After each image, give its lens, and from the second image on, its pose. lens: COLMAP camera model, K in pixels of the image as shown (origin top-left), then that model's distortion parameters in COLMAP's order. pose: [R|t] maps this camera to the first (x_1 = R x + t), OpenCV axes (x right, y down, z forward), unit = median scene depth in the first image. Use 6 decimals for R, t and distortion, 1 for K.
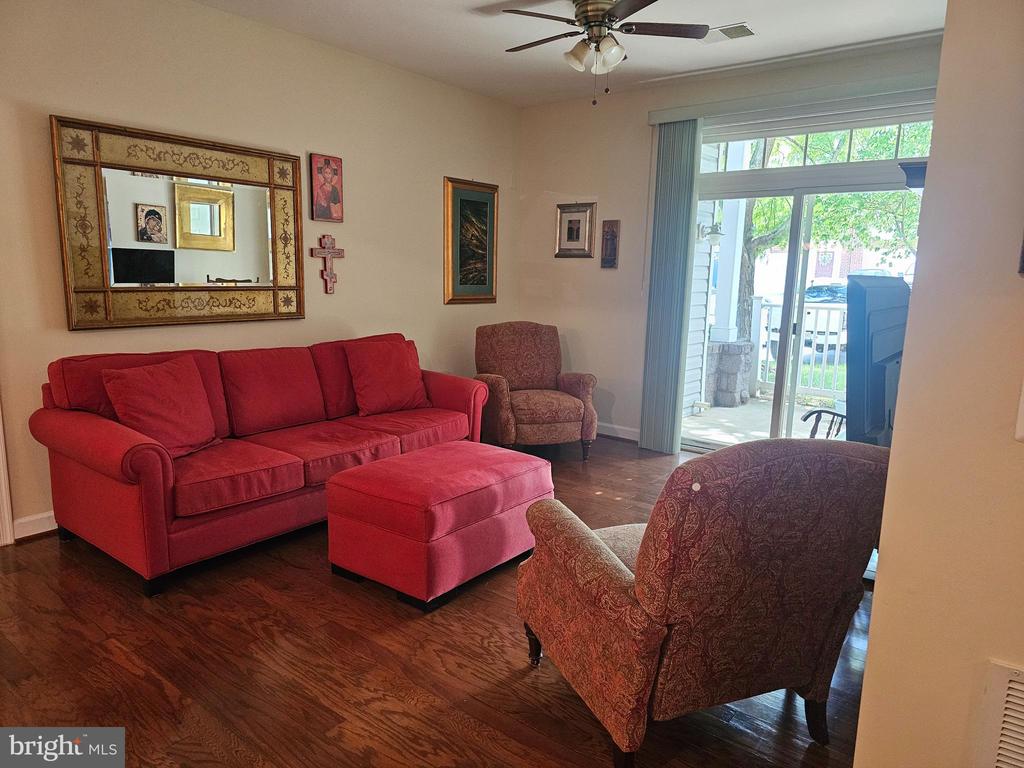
lens RADIAL K [[681.0, 0, 510.0], [0, 681.0, 389.0], [0, 0, 1]] dist [0.072038, -0.069692]
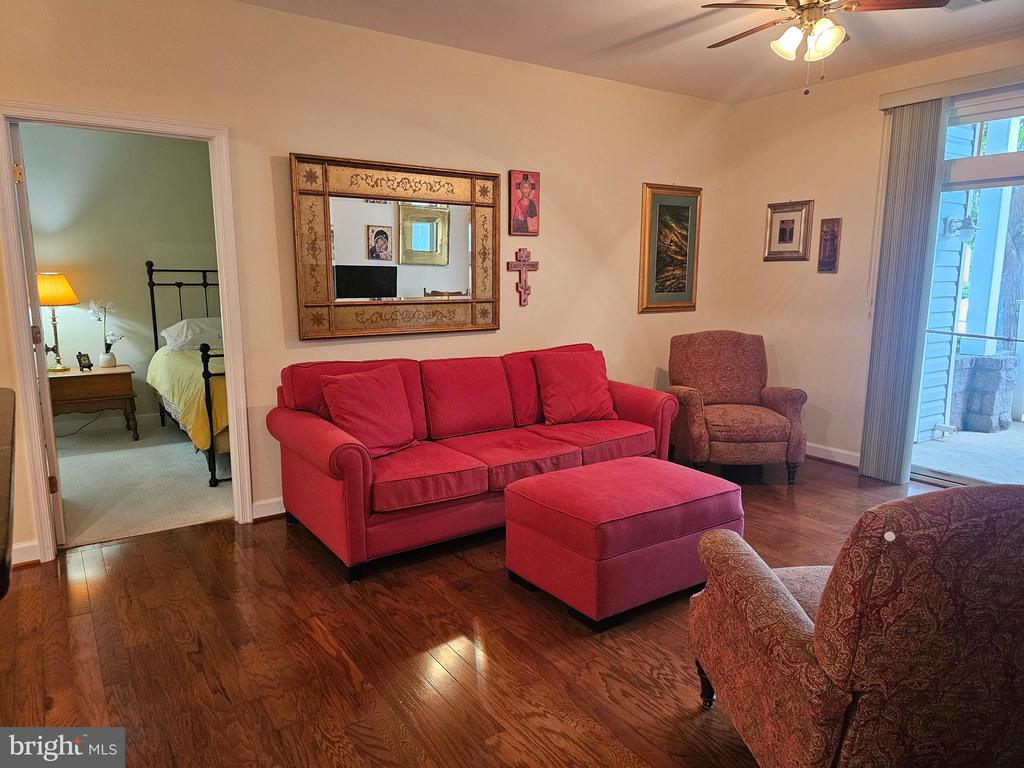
lens RADIAL K [[682.7, 0, 507.7], [0, 682.7, 388.8], [0, 0, 1]] dist [0.070883, -0.068104]
pose [[0.953880, 0.028361, -0.298846, 0.032041], [-0.031339, 0.999495, -0.005177, -0.008577], [0.298548, 0.014304, 0.954287, 0.017800]]
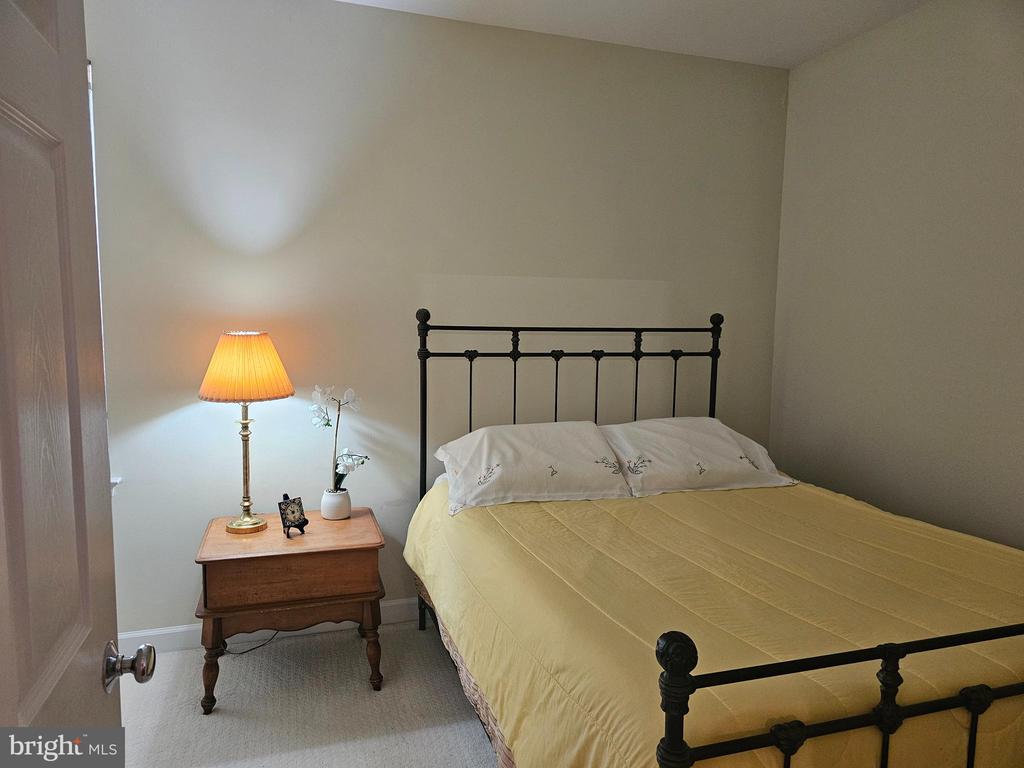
lens RADIAL K [[678.5, 0, 512.0], [0, 678.5, 384.0], [0, 0, 1]] dist [0.073658, -0.065881]
pose [[0.835902, 0.038131, -0.547552, -0.778562], [-0.087667, 0.994052, -0.064609, -0.168340], [0.541832, 0.102009, 0.834274, 0.748086]]
